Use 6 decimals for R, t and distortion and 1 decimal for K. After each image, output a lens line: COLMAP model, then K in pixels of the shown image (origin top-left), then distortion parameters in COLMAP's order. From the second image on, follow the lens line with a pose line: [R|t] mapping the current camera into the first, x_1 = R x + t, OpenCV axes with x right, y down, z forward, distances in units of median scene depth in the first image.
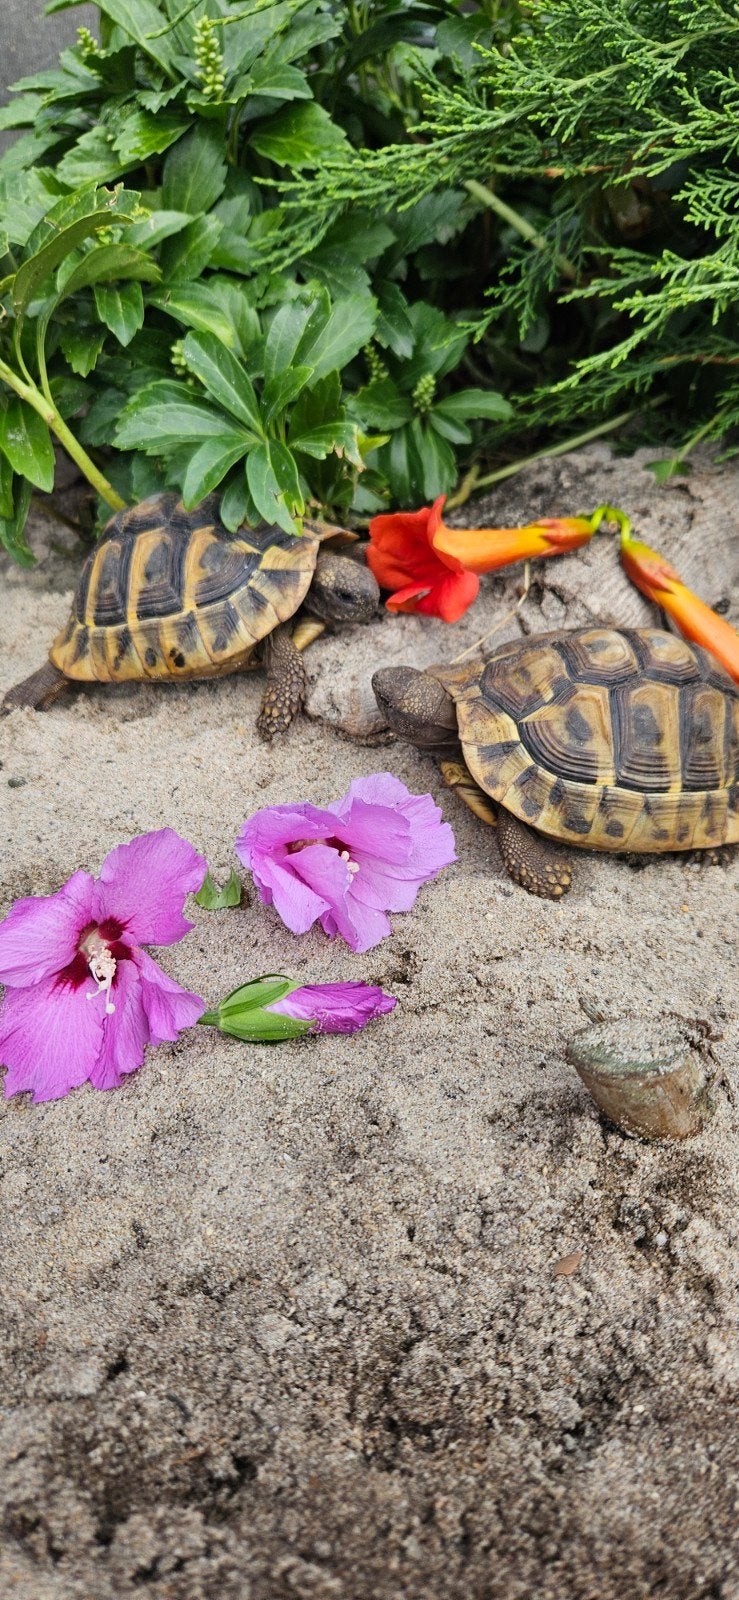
lens RADIAL K [[1127.7, 0, 360.2], [0, 1127.7, 792.9], [0, 0, 1]] dist [0.045227, -0.058976]
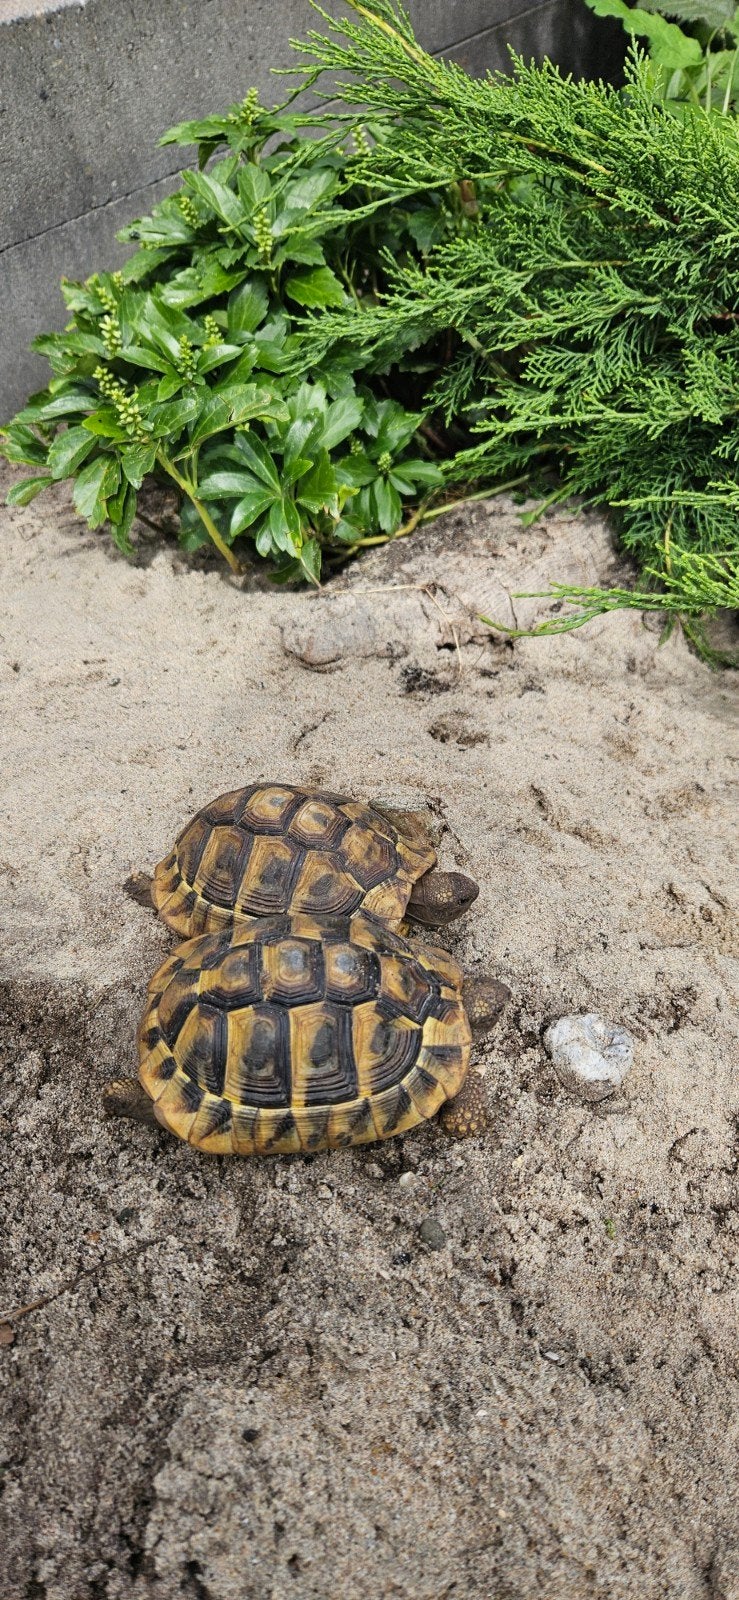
lens RADIAL K [[1110.5, 0, 378.1], [0, 1110.5, 795.9], [0, 0, 1]] dist [0.061864, -0.060529]
pose [[0.996522, 0.078646, -0.027545, 0.164022], [-0.078166, 0.996776, 0.018099, 0.112184], [0.028880, -0.015883, 0.999457, -0.705825]]
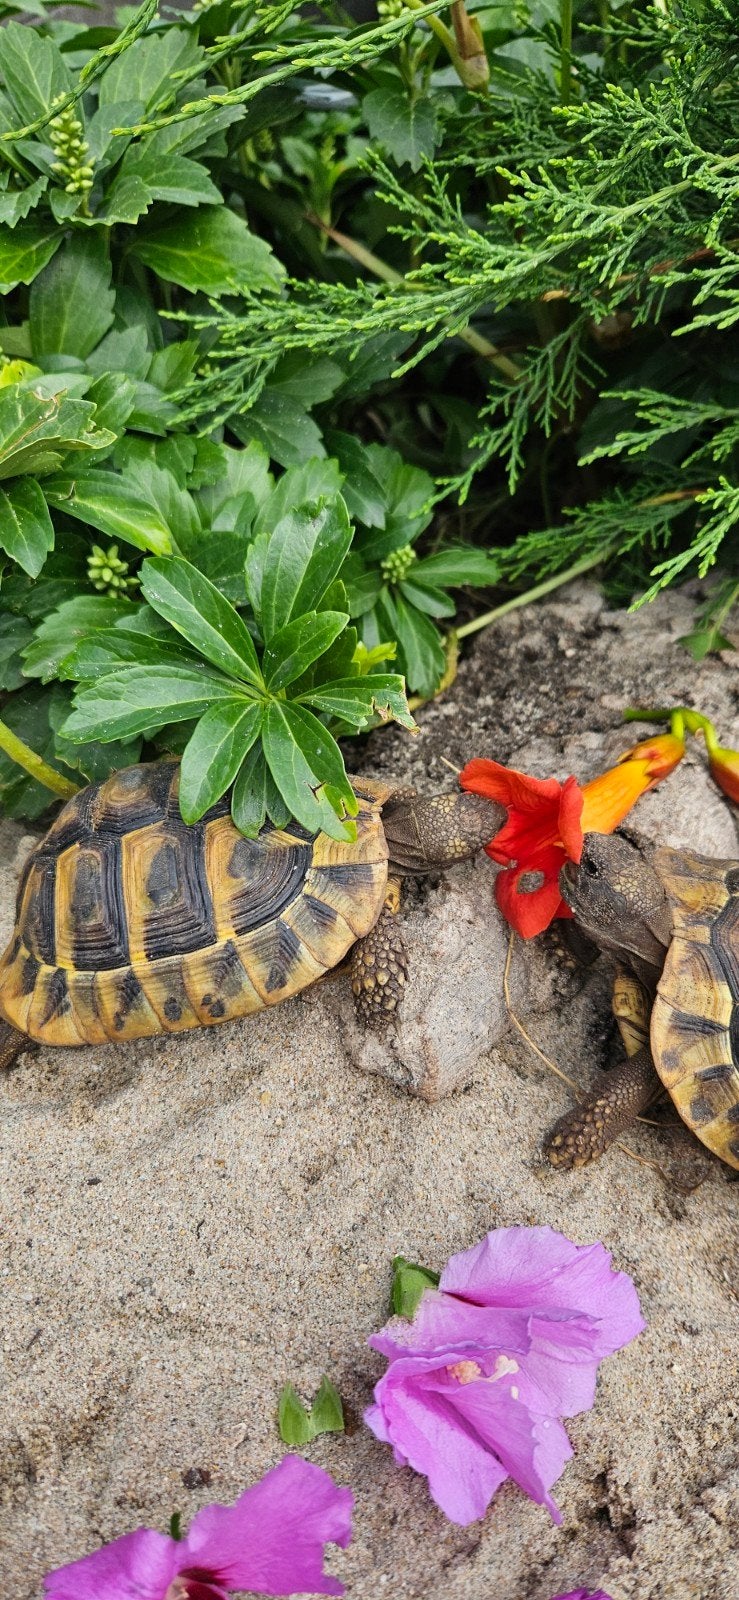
lens RADIAL K [[1135.9, 0, 383.5], [0, 1135.9, 802.3], [0, 0, 1]] dist [0.031866, -0.045362]
pose [[0.978323, -0.115842, 0.171654, -0.142657], [0.112896, 0.993244, 0.026860, -0.269718], [-0.173606, -0.006899, 0.984791, 0.272524]]
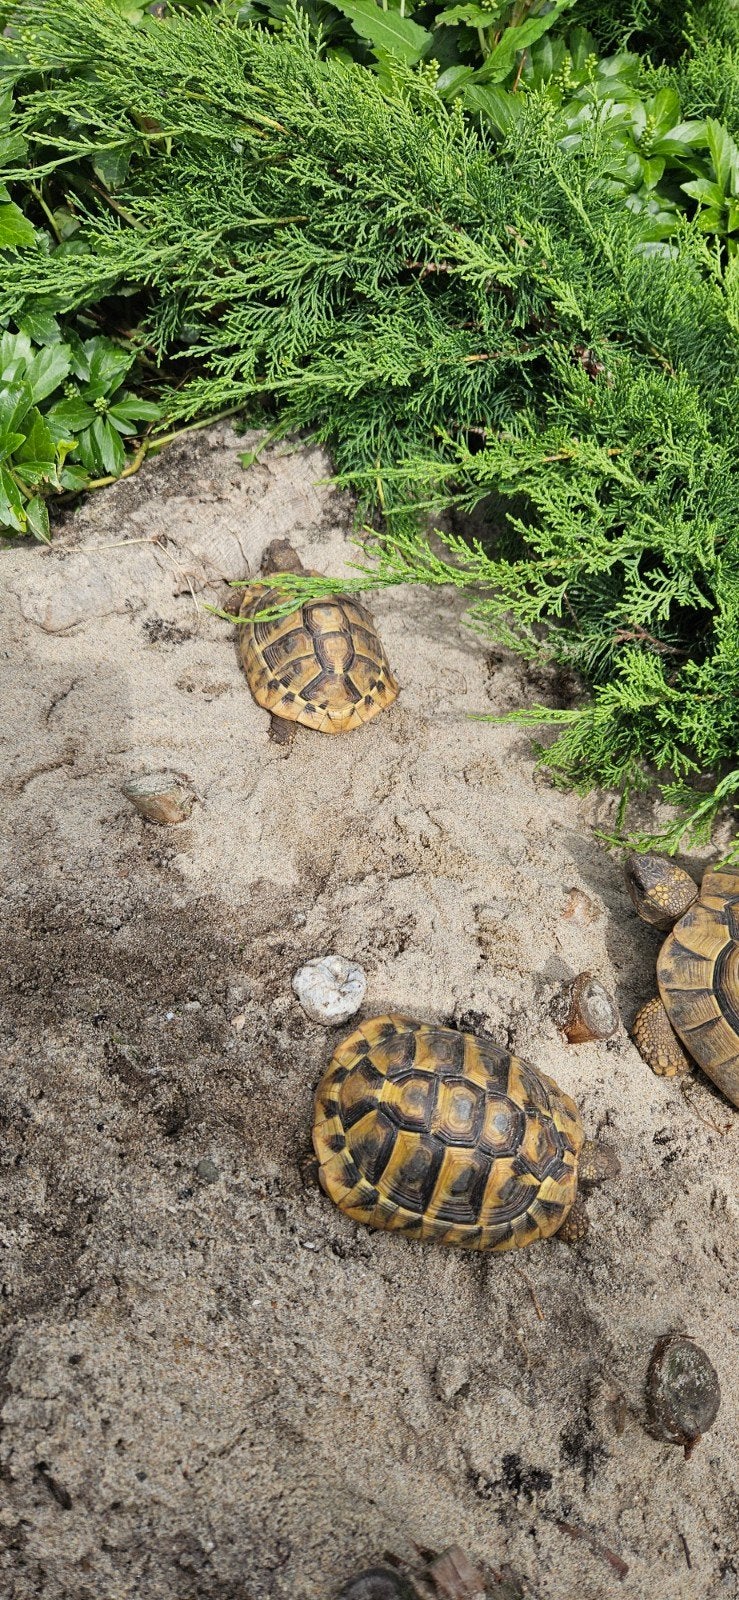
lens RADIAL K [[1110.5, 0, 378.1], [0, 1110.5, 795.9], [0, 0, 1]] dist [0.061864, -0.060529]
pose [[0.986071, -0.035470, 0.162498, 0.213222], [0.006233, 0.984190, 0.177007, -0.106532], [-0.166208, -0.173529, 0.970702, -0.872917]]
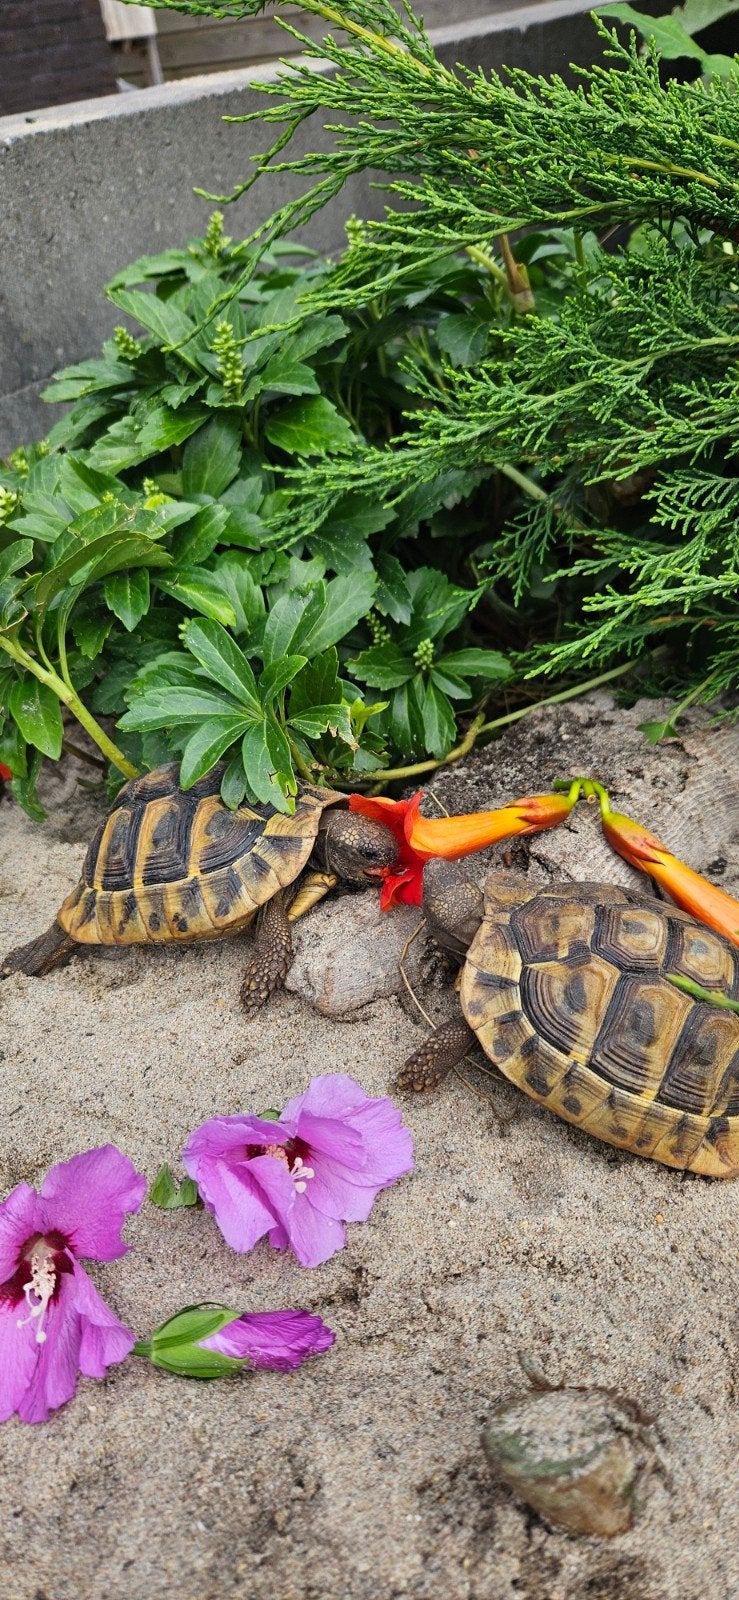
lens RADIAL K [[1118.4, 0, 362.8], [0, 1118.4, 796.8], [0, 0, 1]] dist [0.058522, -0.072924]
pose [[0.997618, 0.005241, -0.068782, 0.092954], [-0.014122, 0.991508, -0.129279, -0.114870], [0.067521, 0.129942, 0.989220, -0.007480]]
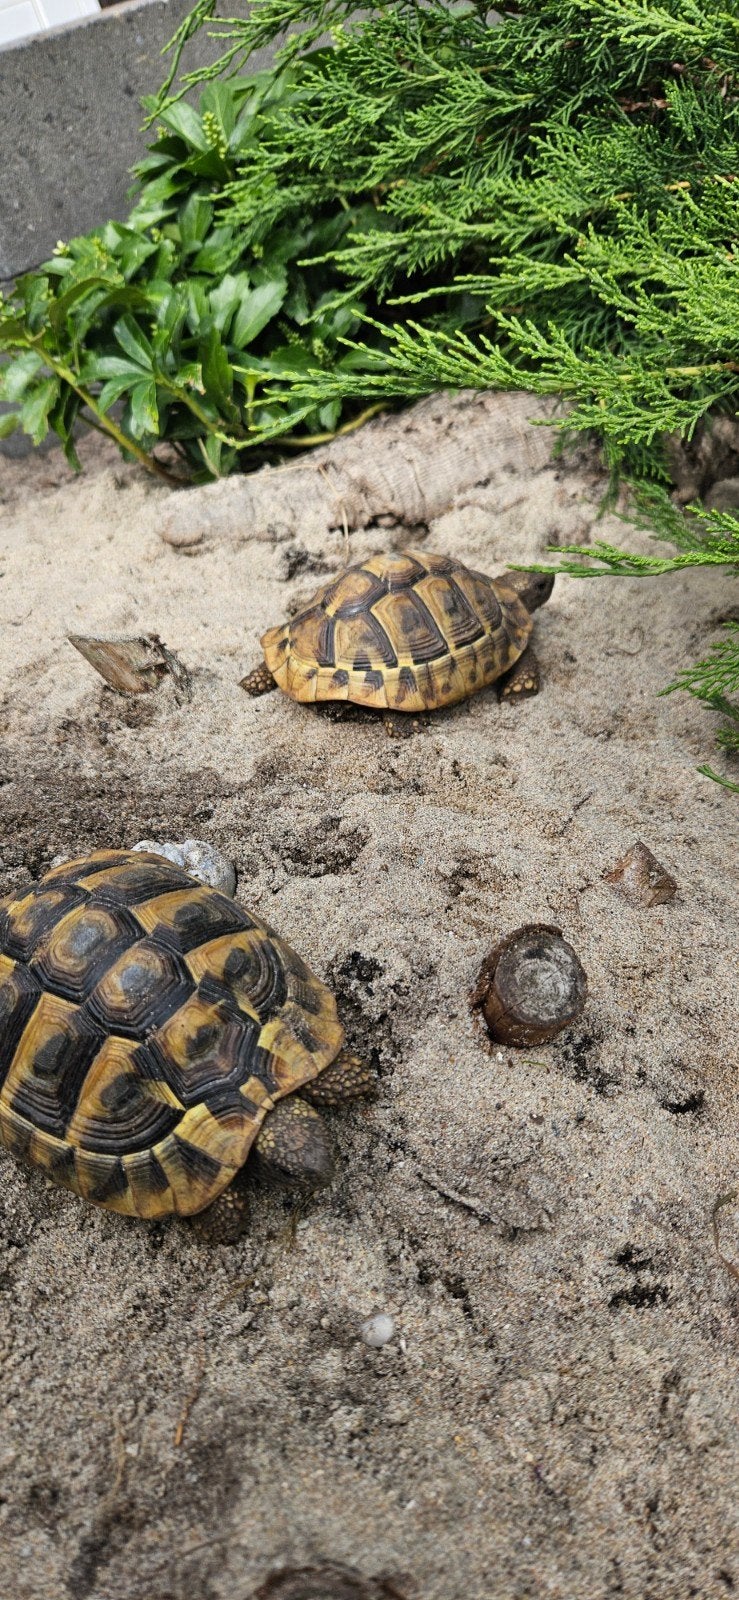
lens RADIAL K [[1103.8, 0, 361.6], [0, 1103.8, 820.3], [0, 0, 1]] dist [0.004652, -0.021536]
pose [[0.929446, 0.095019, -0.356513, 0.866655], [-0.095461, 0.995298, 0.016399, 0.296465], [0.356395, 0.018791, 0.934146, -0.390798]]
